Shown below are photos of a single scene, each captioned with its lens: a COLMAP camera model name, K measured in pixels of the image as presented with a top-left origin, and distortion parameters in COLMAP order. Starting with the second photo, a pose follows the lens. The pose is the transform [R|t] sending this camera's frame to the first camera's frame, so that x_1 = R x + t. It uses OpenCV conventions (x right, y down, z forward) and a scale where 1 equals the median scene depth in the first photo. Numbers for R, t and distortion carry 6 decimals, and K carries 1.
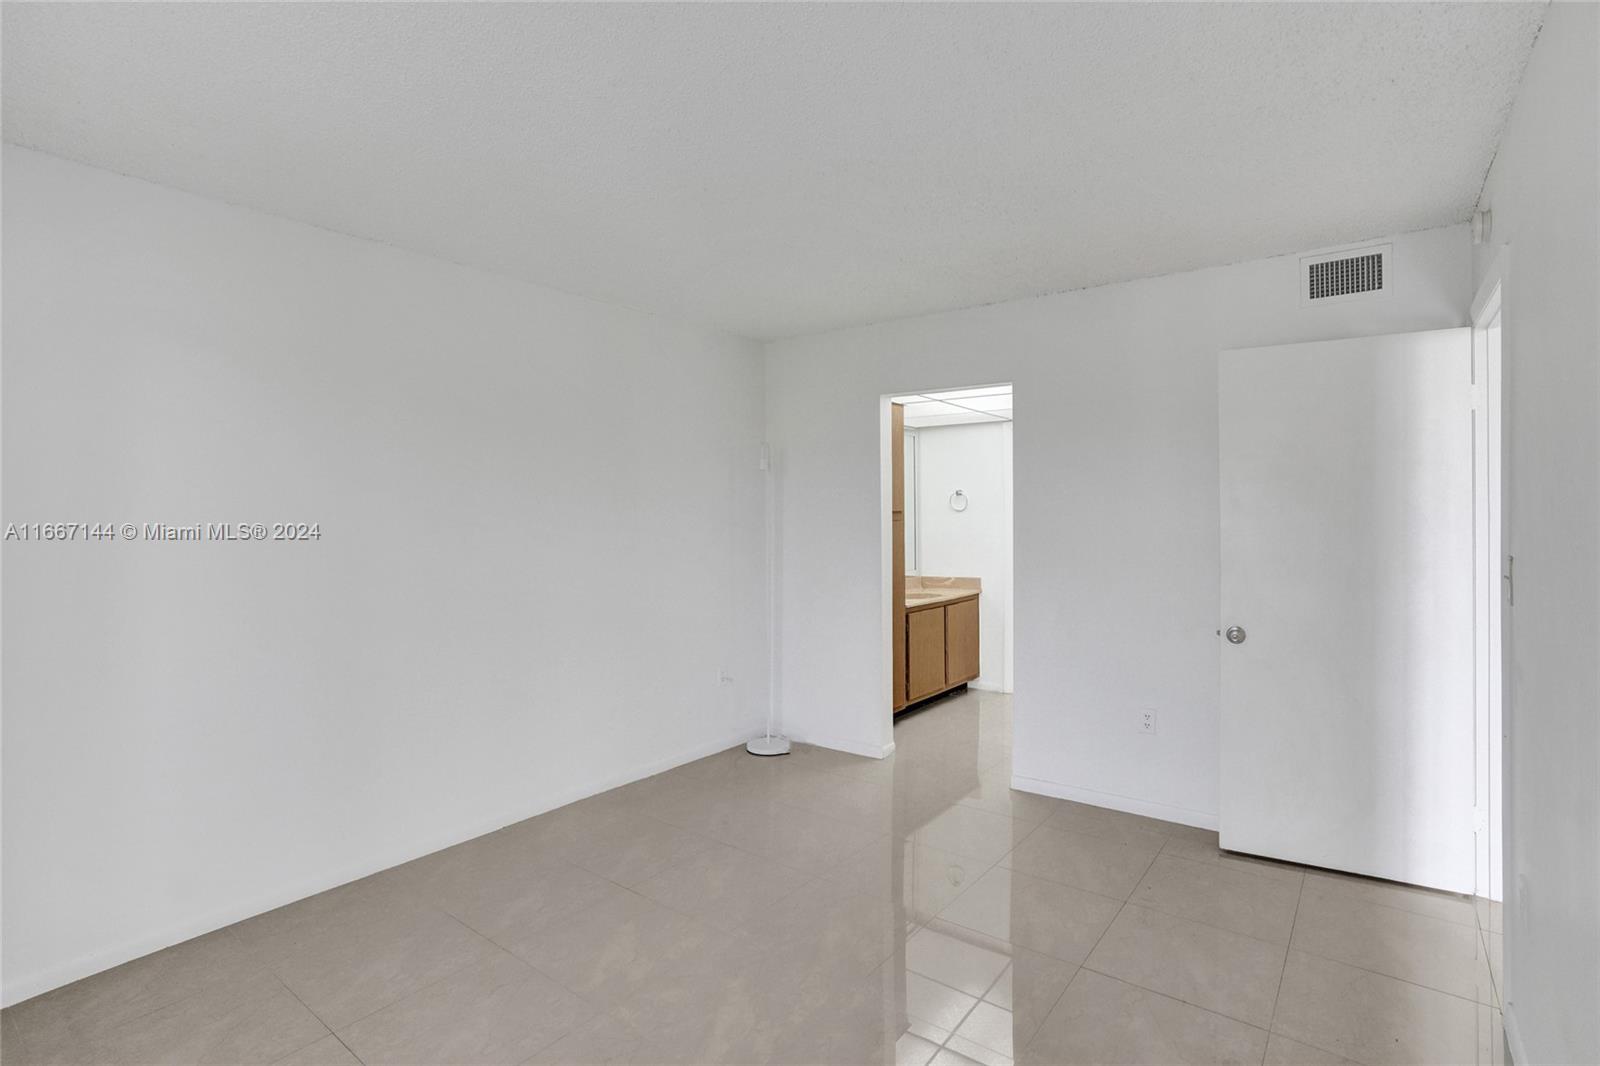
lens RADIAL K [[751.0, 0, 798.7], [0, 751.0, 526.6], [0, 0, 1]] dist [-0.002959, -0.000043]
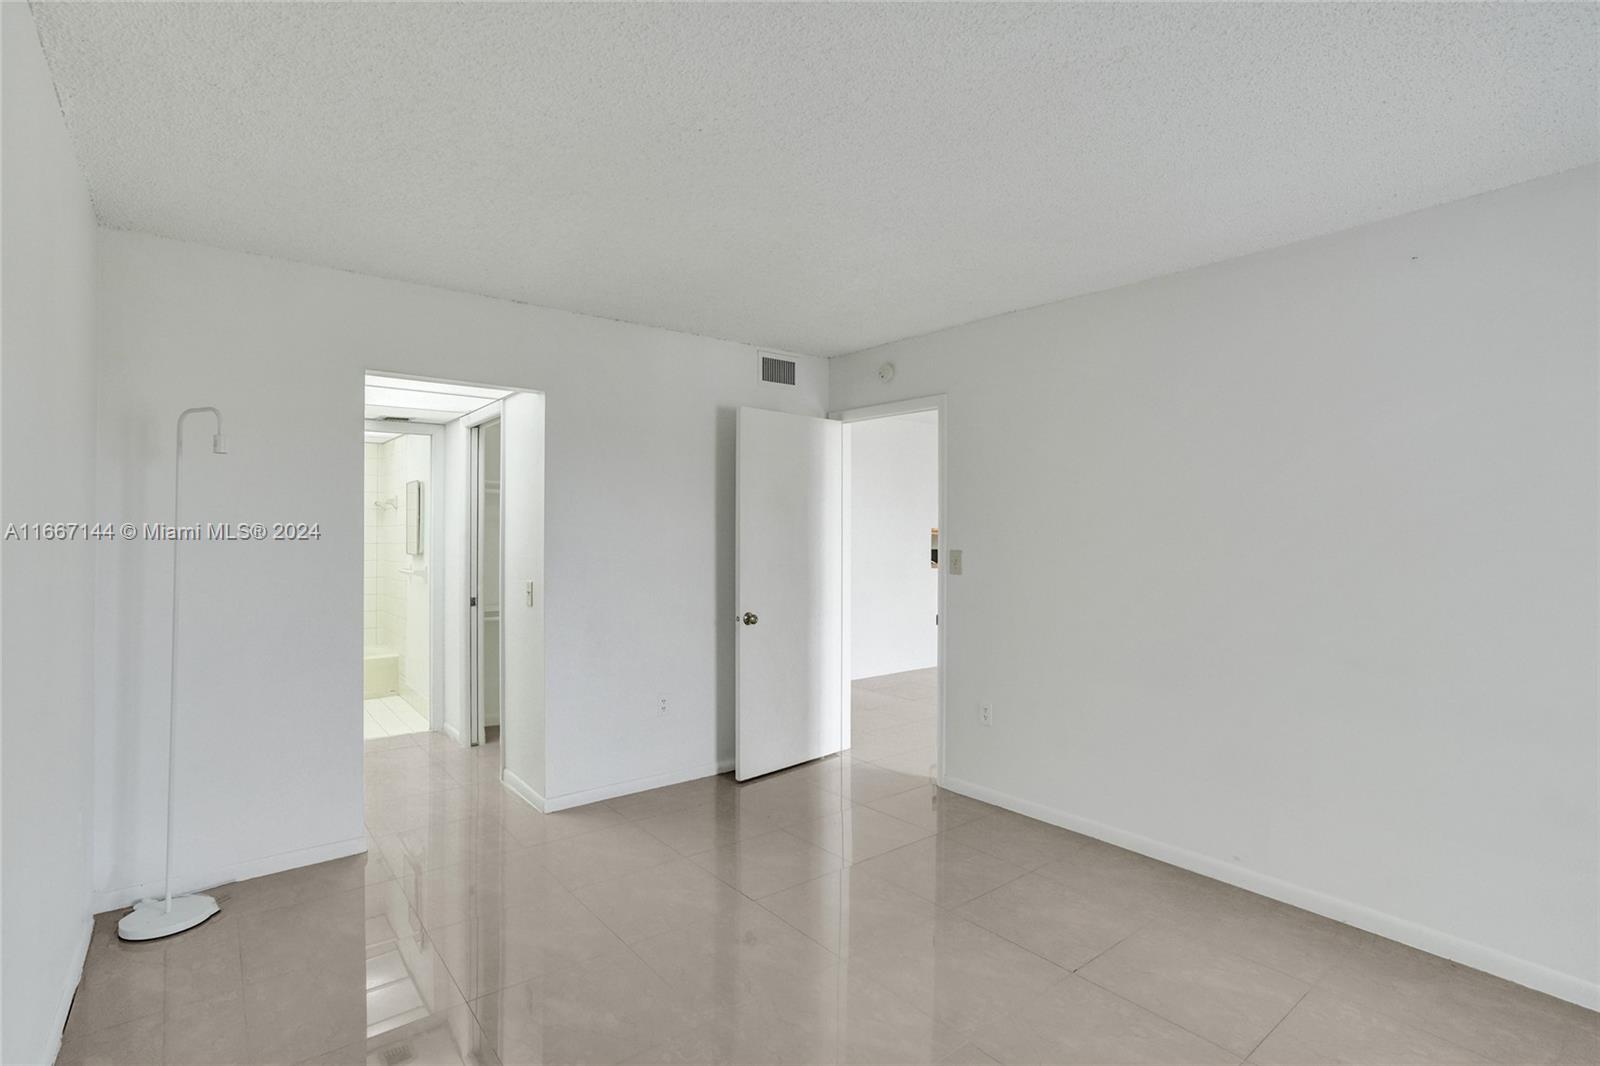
lens RADIAL K [[751.0, 0, 798.7], [0, 751.0, 526.6], [0, 0, 1]] dist [-0.002959, -0.000043]
pose [[0.302096, -0.000781, 0.953277, -0.604528], [0.008439, 0.999963, -0.001855, -0.016742], [-0.953240, 0.008605, 0.302091, 0.446151]]
